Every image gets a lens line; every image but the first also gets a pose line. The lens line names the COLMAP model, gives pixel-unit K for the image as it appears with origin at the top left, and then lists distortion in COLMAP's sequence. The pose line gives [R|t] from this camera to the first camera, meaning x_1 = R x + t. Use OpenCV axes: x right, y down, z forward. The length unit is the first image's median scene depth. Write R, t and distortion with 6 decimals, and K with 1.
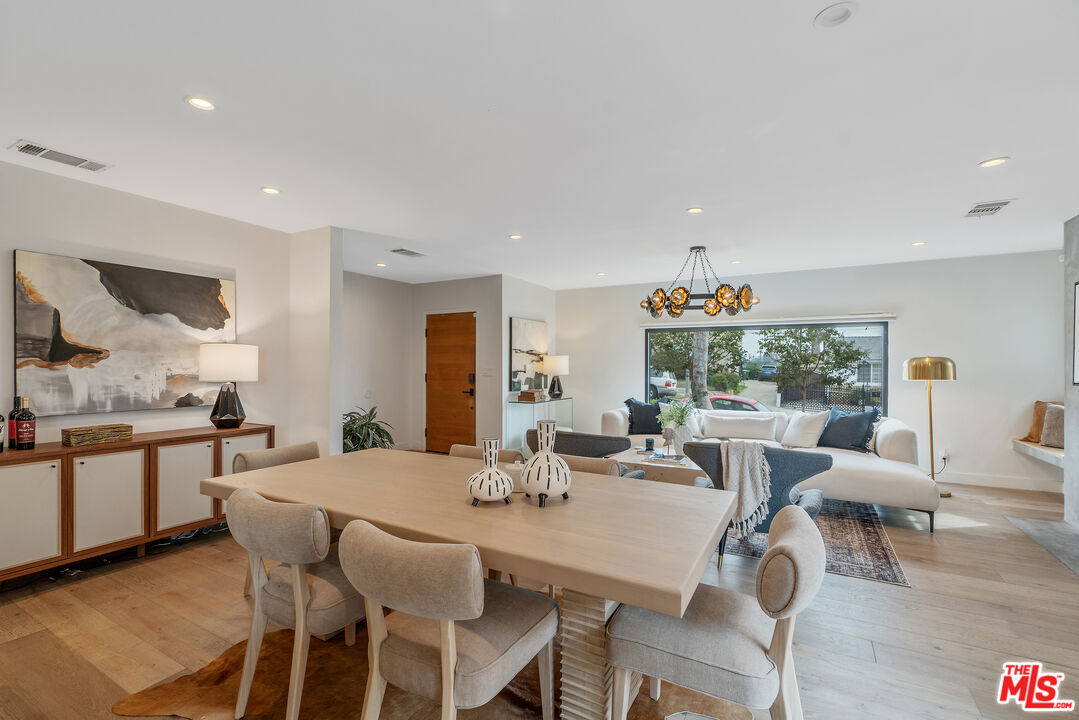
lens RADIAL K [[475.2, 0, 540.8], [0, 475.2, 365.9], [0, 0, 1]] dist [-0.006893, 0.000578]
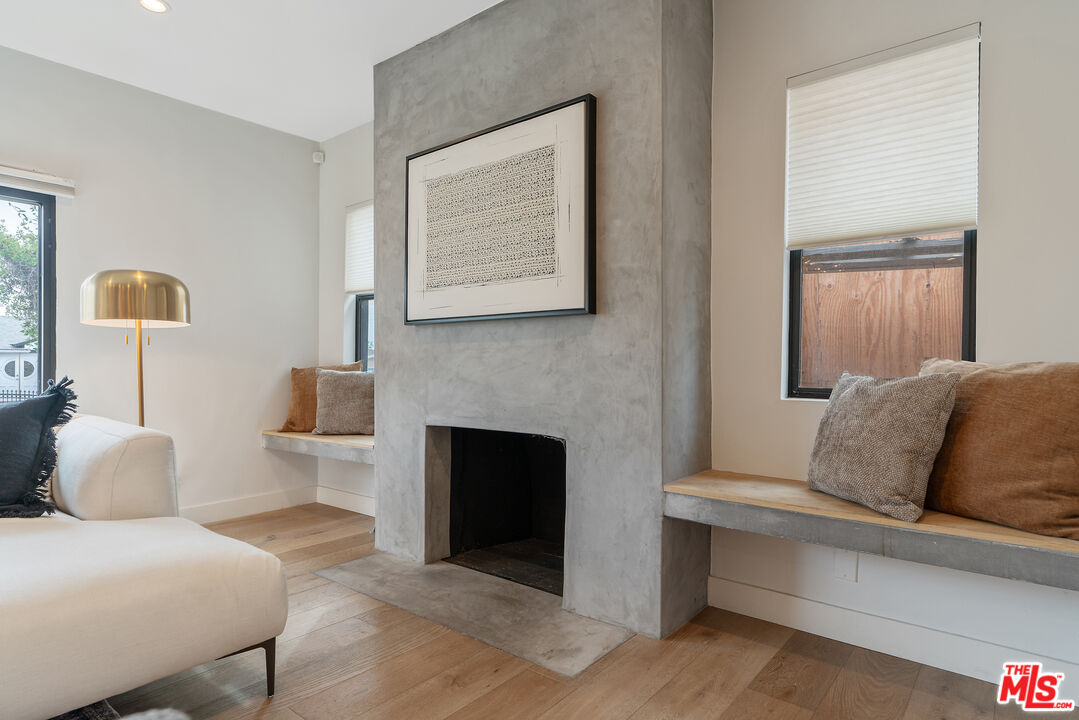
lens RADIAL K [[607.1, 0, 538.6], [0, 607.1, 366.6], [0, 0, 1]] dist [0.001255, 0.000684]
pose [[0.163877, -0.000969, 0.986480, 0.419588], [0.001167, 0.999999, 0.000789, 0.103196], [-0.986480, 0.001022, 0.163878, 0.763906]]
